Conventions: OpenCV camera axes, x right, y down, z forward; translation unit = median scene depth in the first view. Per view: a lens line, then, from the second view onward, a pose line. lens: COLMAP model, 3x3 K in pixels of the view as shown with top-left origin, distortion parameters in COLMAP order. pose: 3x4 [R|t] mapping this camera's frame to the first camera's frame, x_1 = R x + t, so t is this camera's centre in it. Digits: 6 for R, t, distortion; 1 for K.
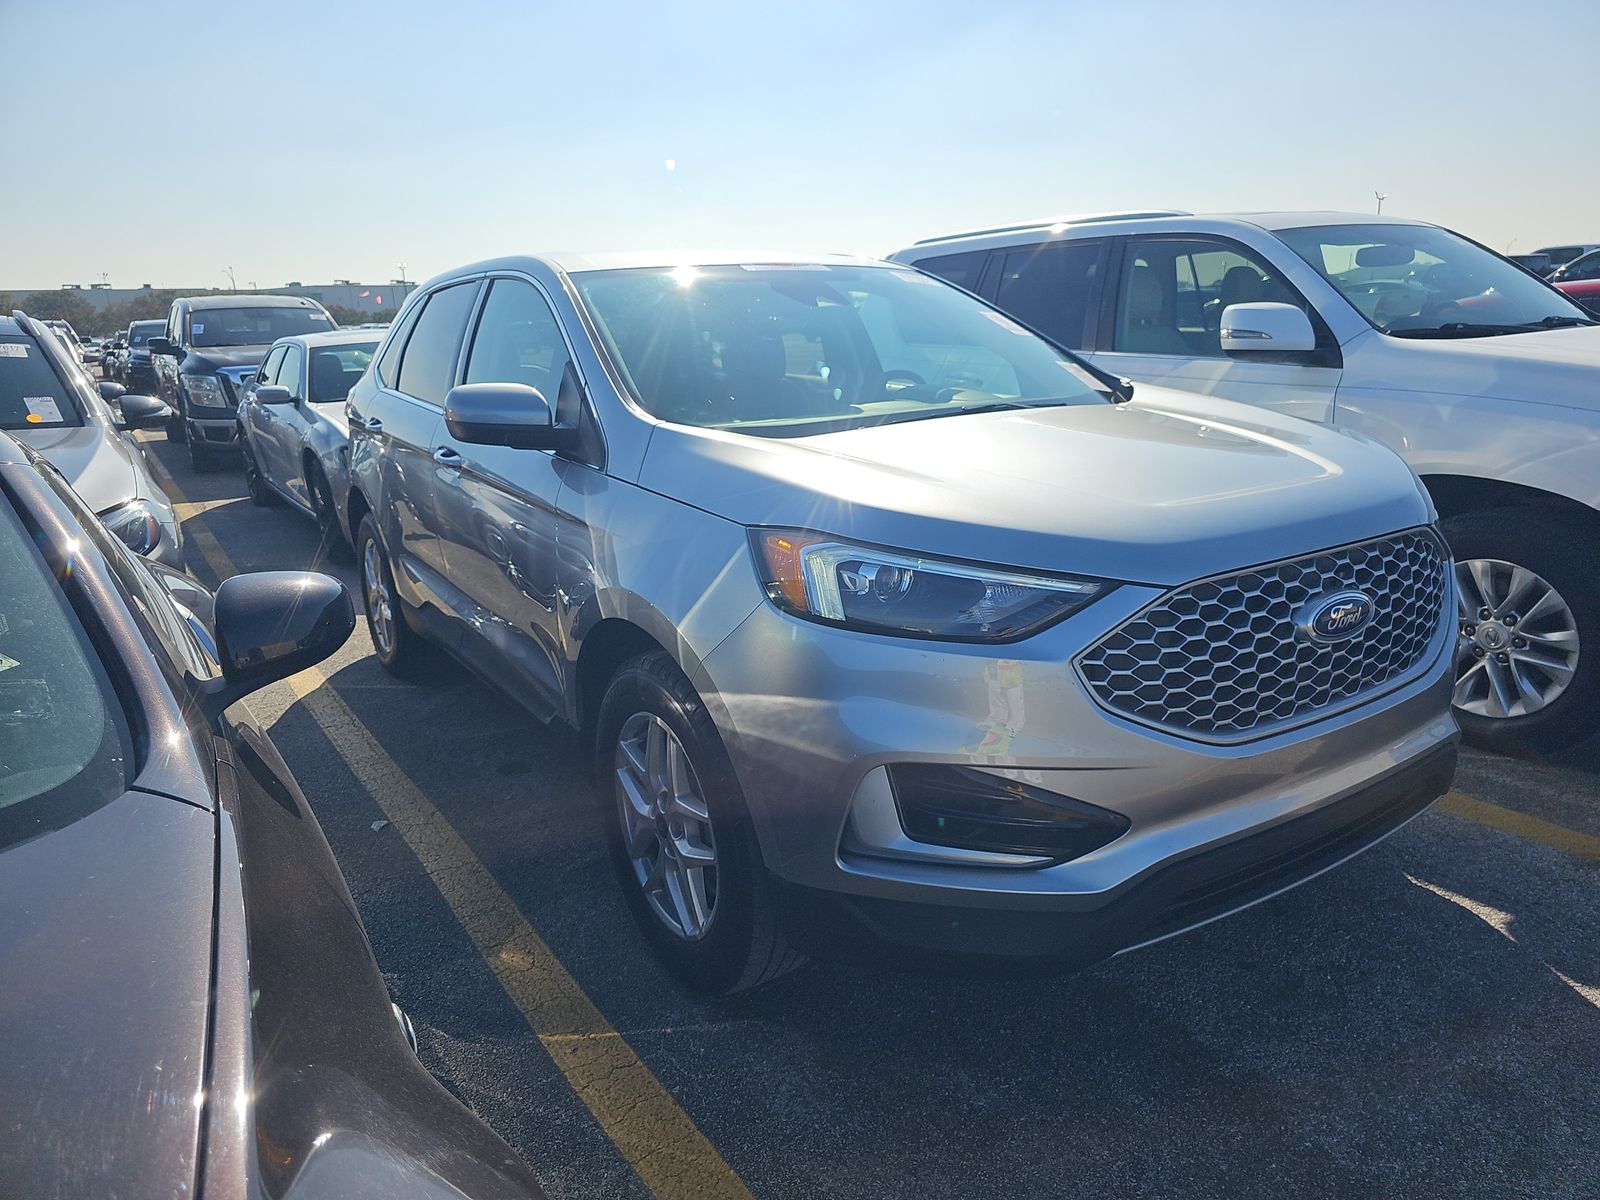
lens RADIAL K [[1120.9, 0, 800.0], [0, 1120.9, 600.0], [0, 0, 1]] dist [0.043303, -0.059287]
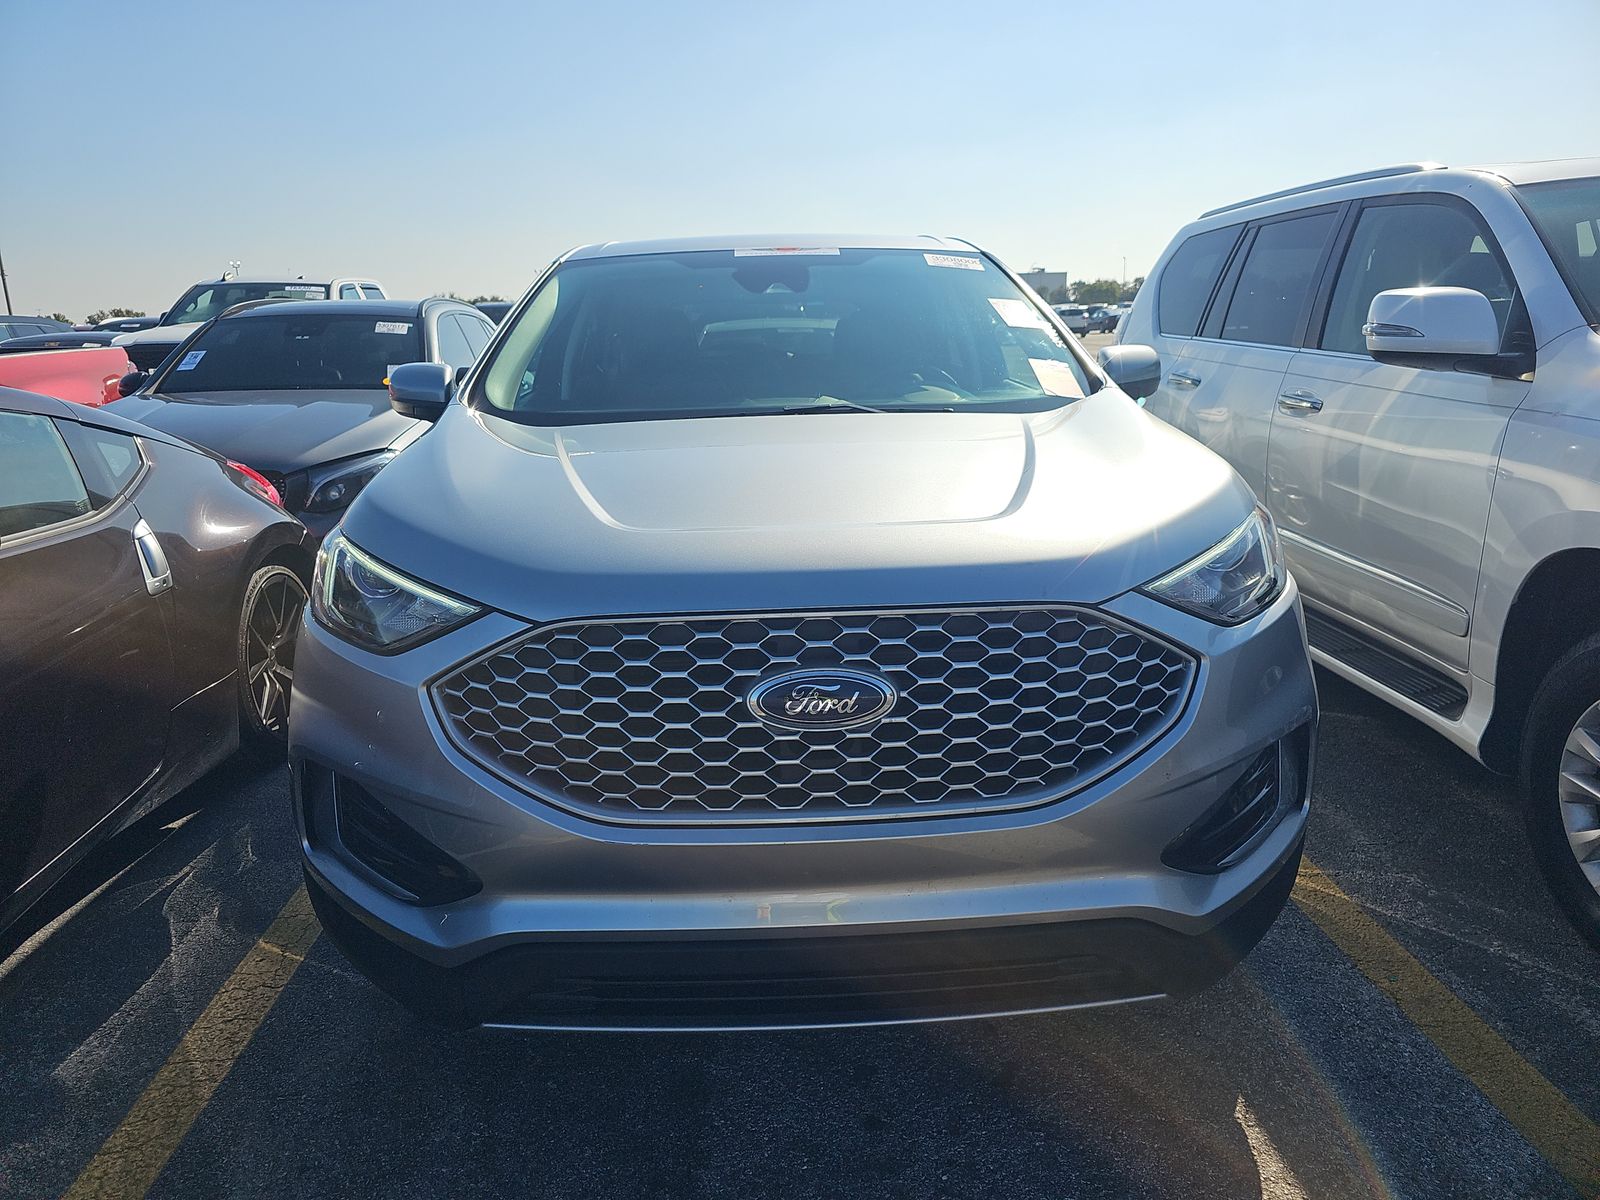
lens RADIAL K [[1120.9, 0, 800.0], [0, 1120.9, 600.0], [0, 0, 1]] dist [0.043303, -0.059287]
pose [[0.838595, 0.138499, -0.526855, 0.824515], [-0.132742, 0.989941, 0.048948, -0.084799], [0.528335, 0.028889, 0.848544, 0.325079]]
